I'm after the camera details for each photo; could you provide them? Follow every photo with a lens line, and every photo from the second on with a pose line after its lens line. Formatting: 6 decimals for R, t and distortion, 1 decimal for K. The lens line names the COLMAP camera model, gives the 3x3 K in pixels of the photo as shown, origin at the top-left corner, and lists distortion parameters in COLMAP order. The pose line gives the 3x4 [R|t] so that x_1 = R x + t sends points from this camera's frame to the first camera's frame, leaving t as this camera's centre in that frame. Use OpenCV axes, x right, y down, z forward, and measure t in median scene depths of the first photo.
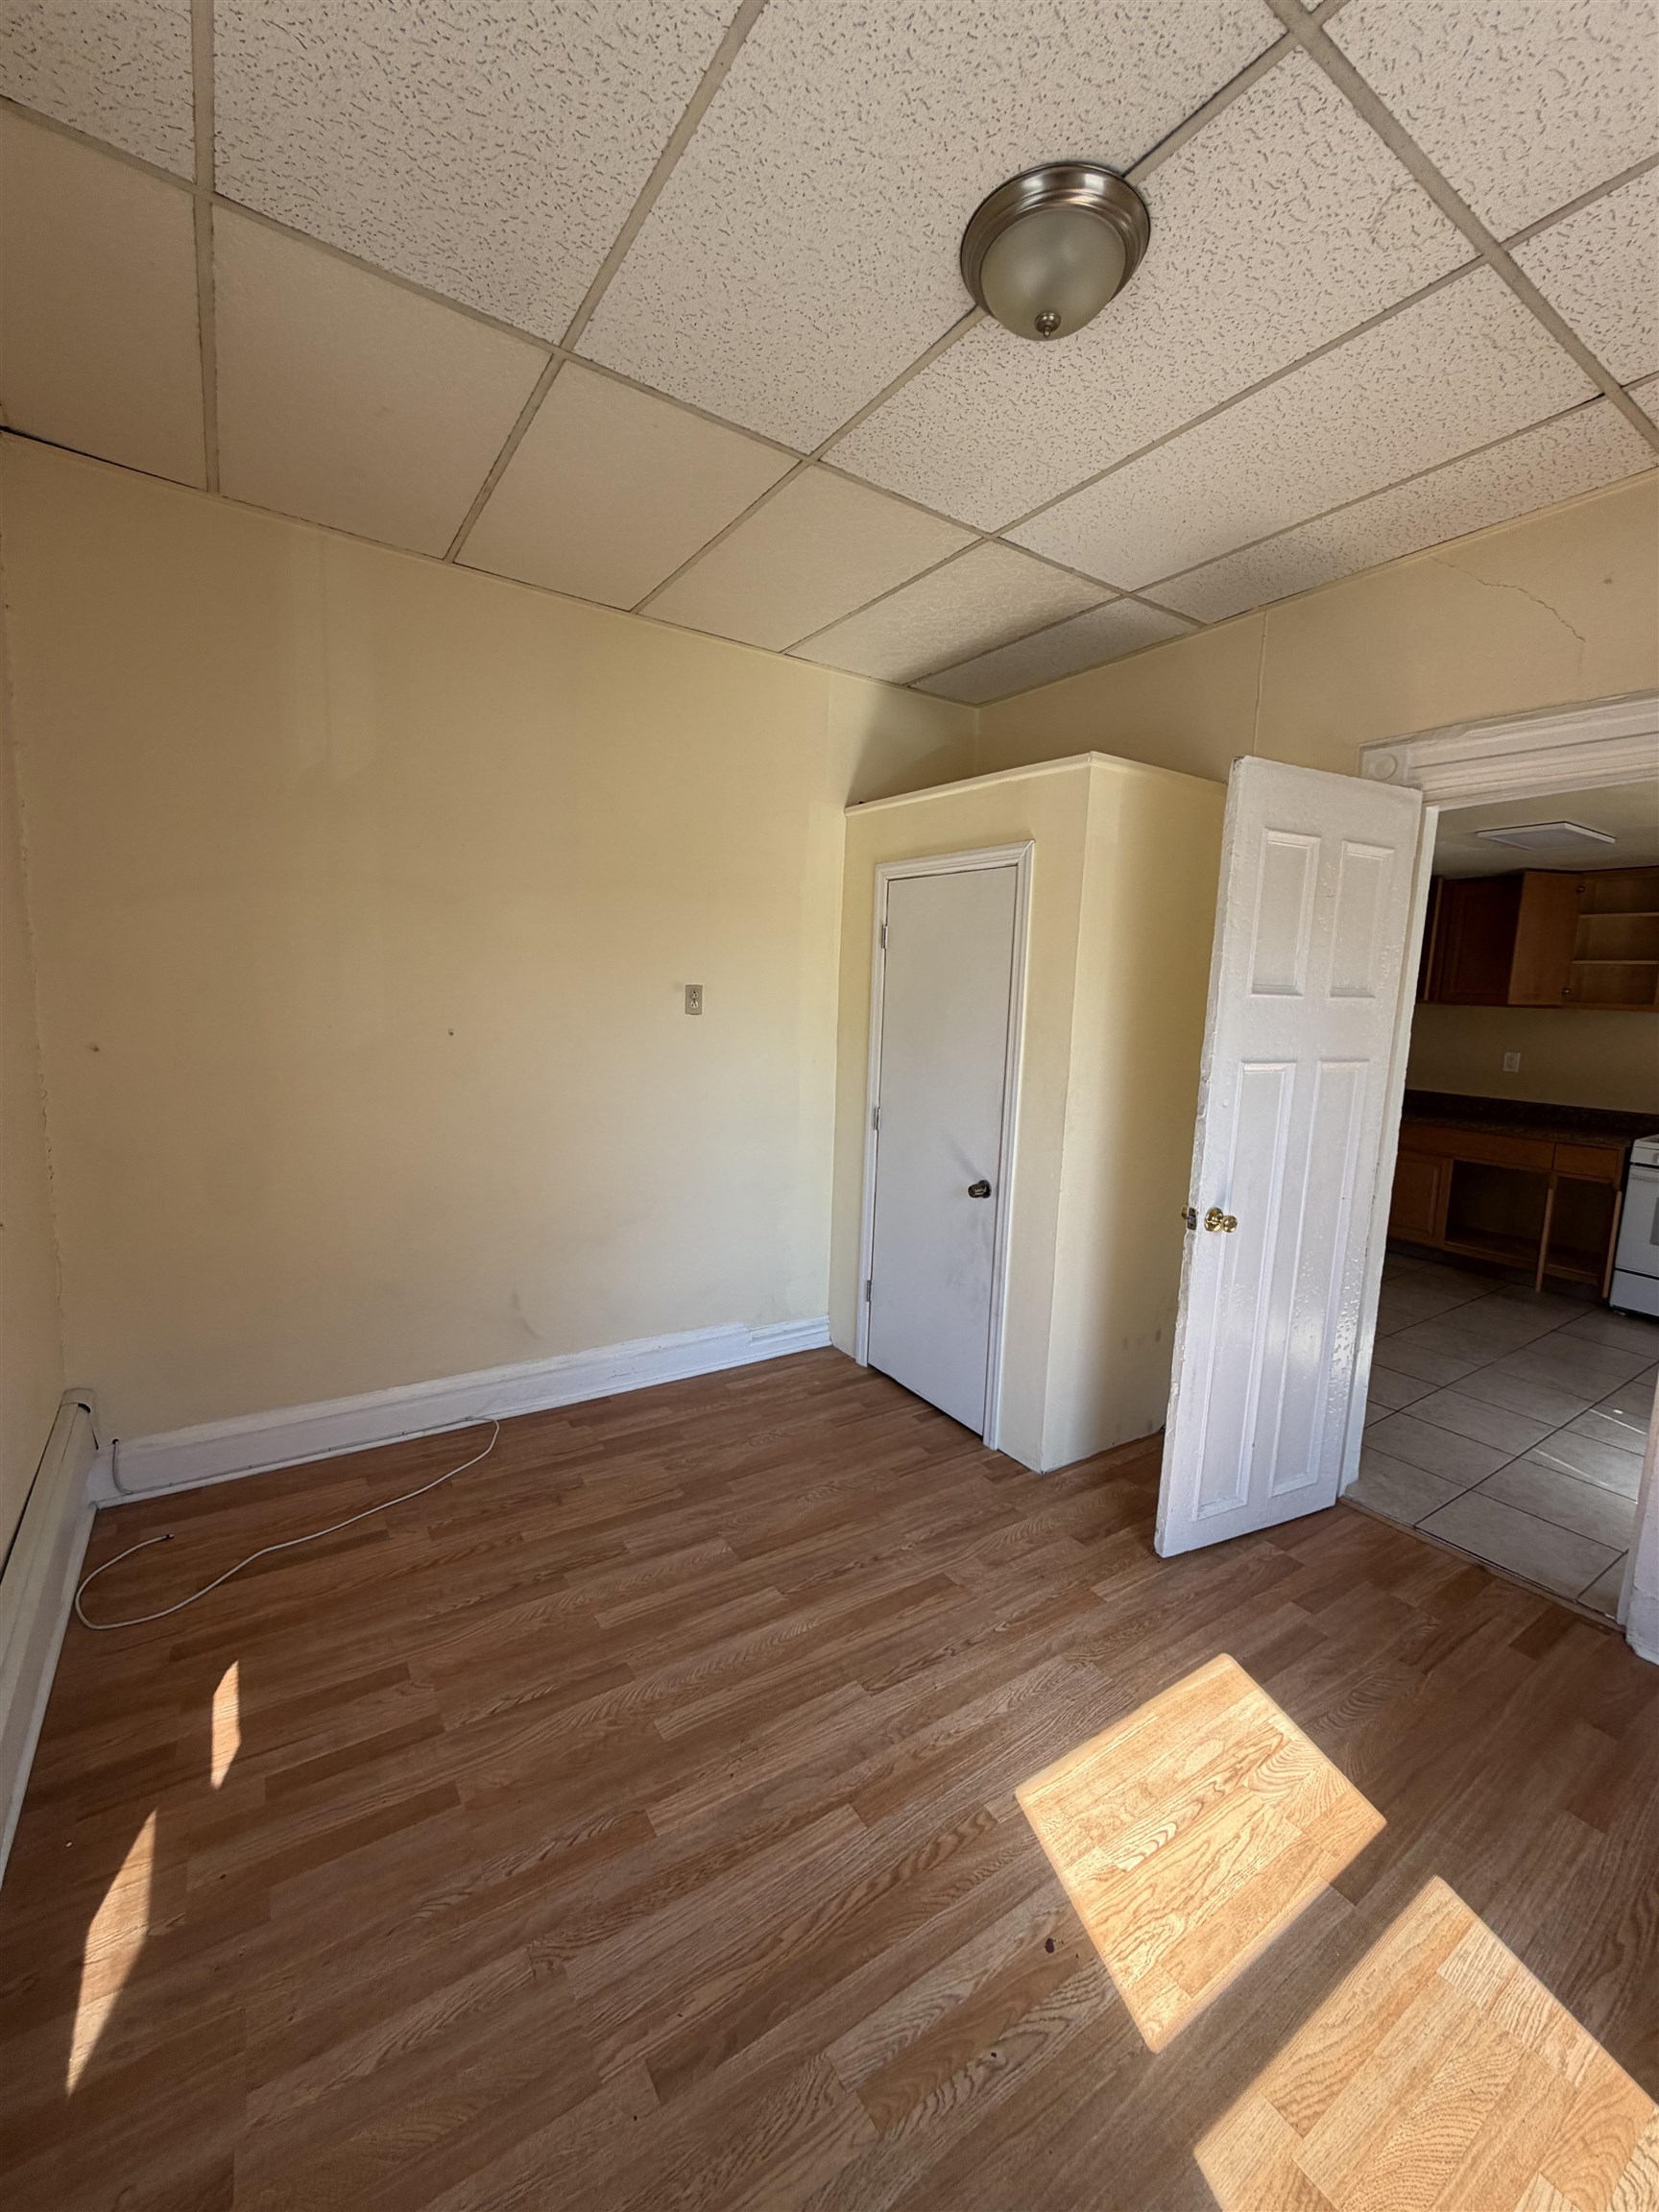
lens RADIAL K [[890.9, 0, 823.7], [0, 890.9, 1093.0], [0, 0, 1]] dist [0.000666, -0.000051]
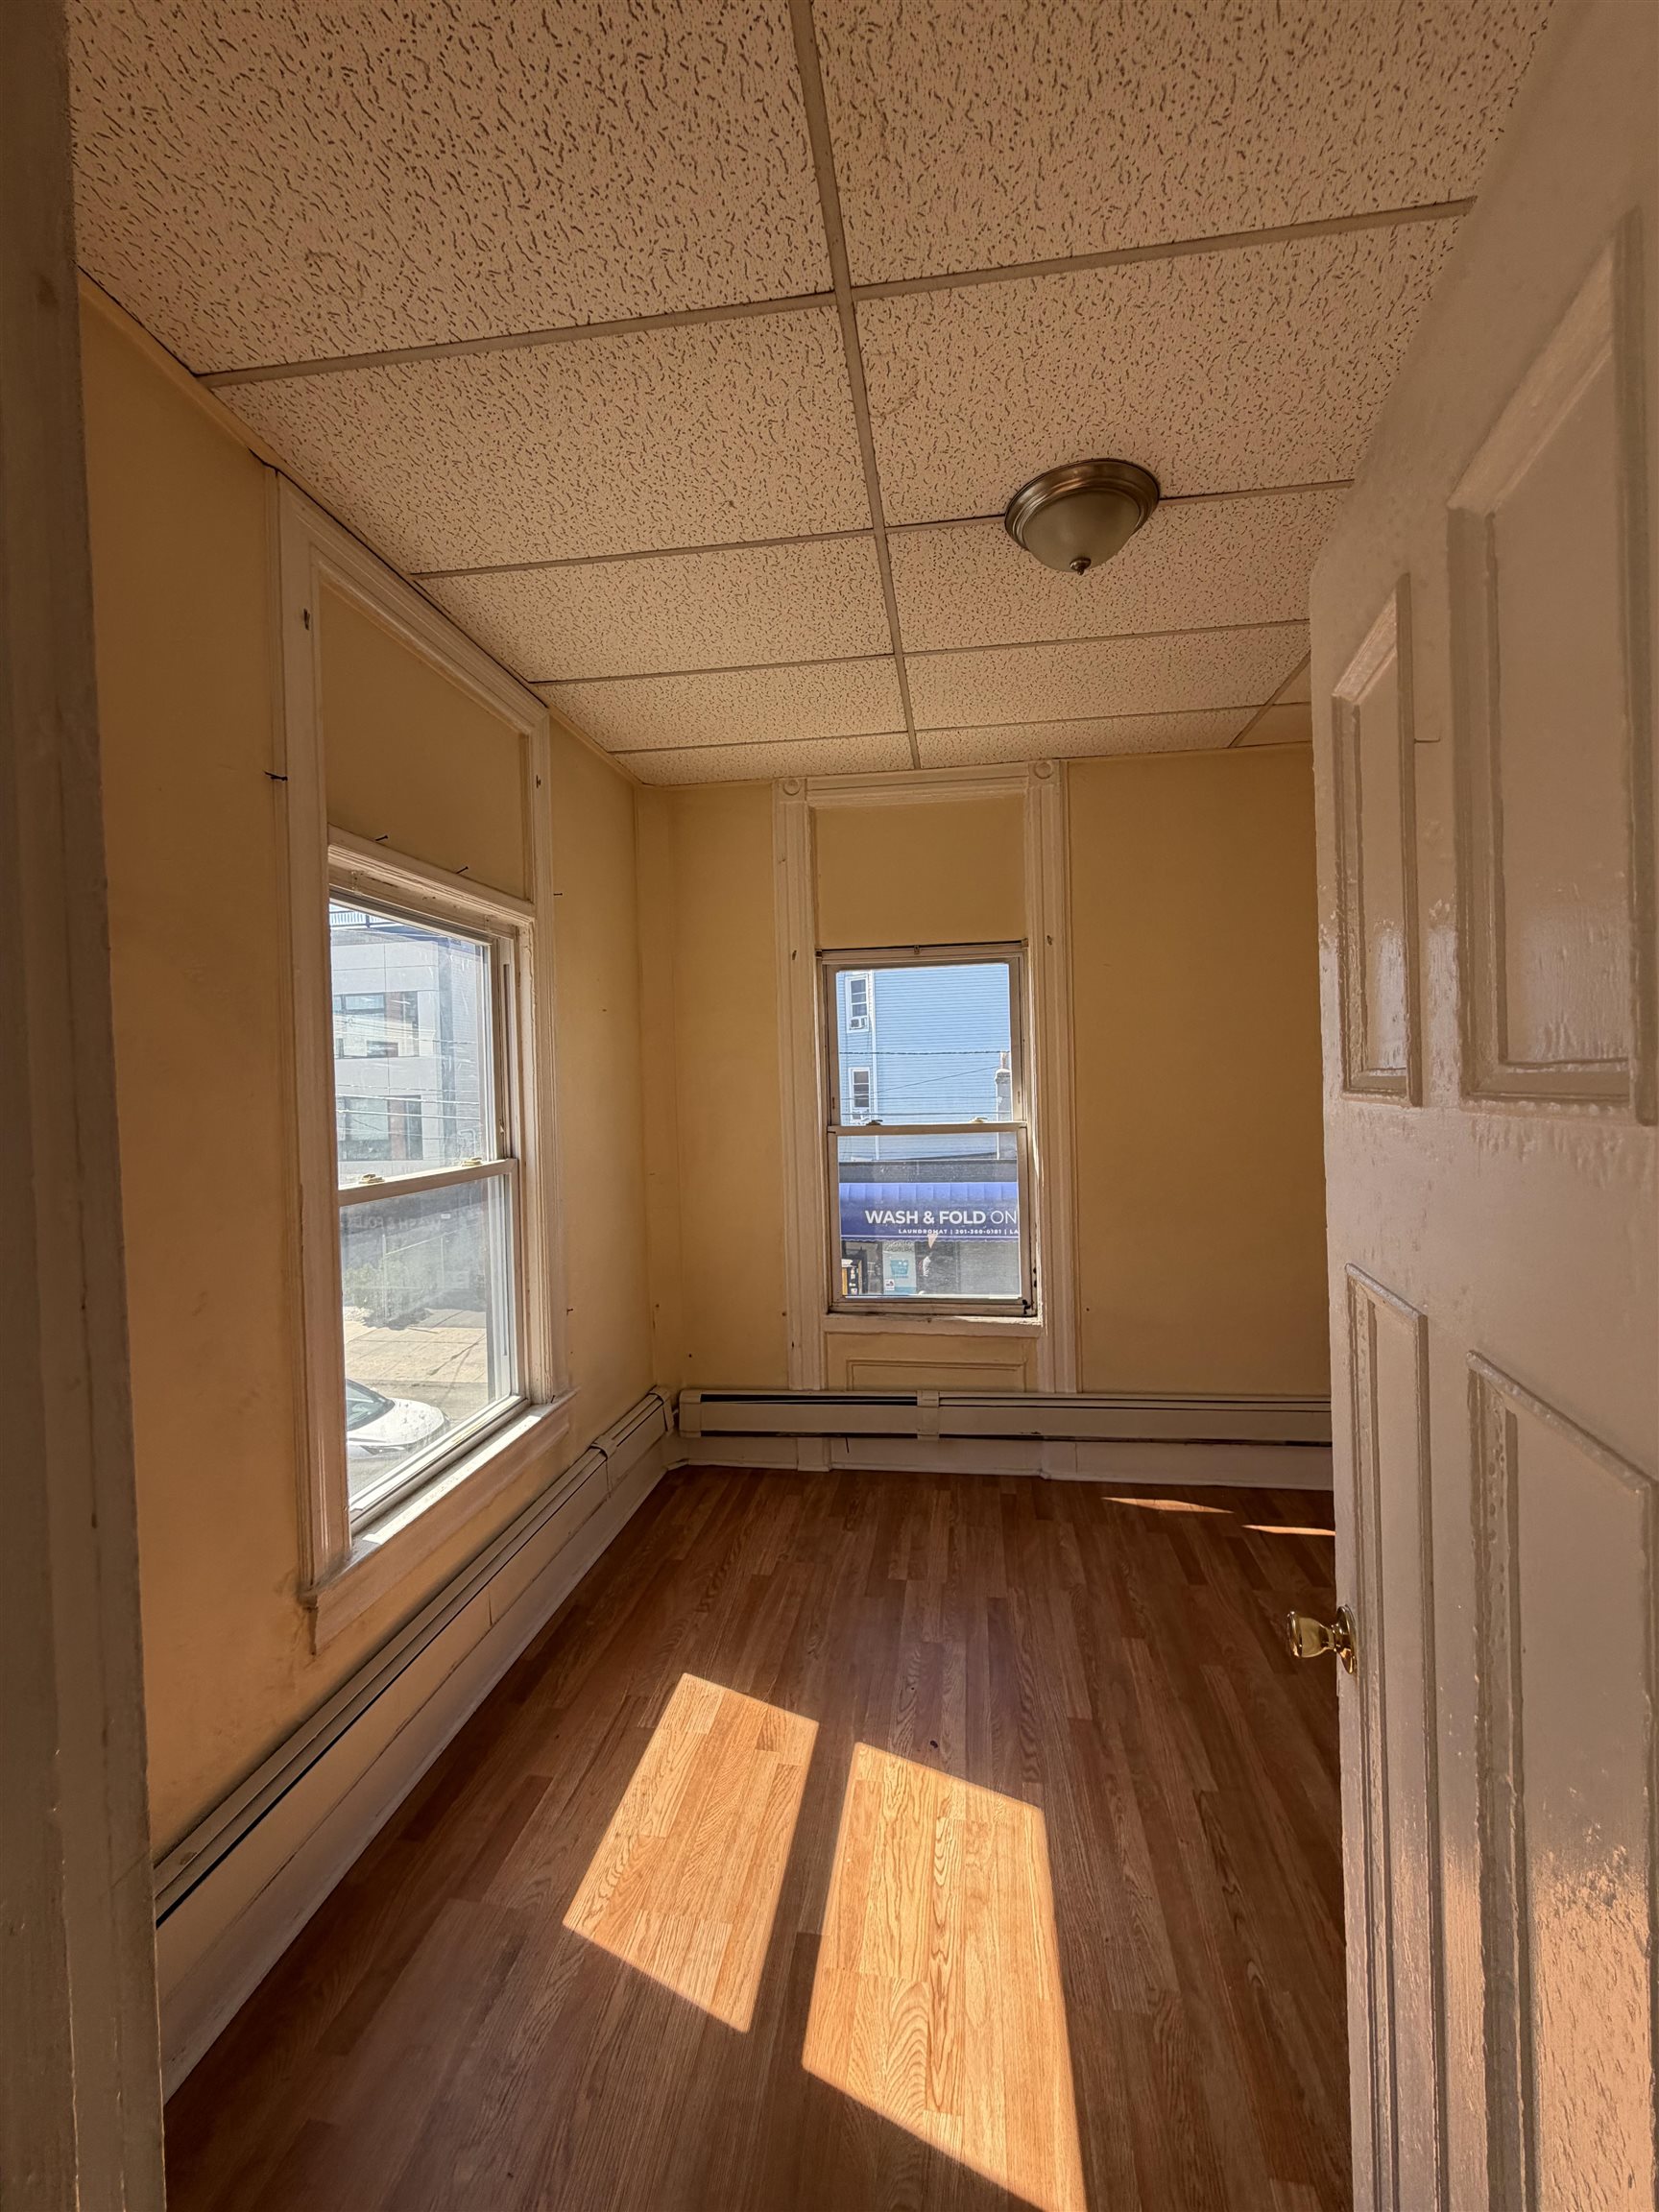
lens RADIAL K [[890.9, 0, 835.7], [0, 890.9, 1091.4], [0, 0, 1]] dist [0.000666, -0.000051]
pose [[-0.667220, -0.012586, -0.744754, 1.341628], [-0.092379, 0.993536, 0.065971, -0.169918], [0.739110, 0.112816, -0.664070, 1.589047]]
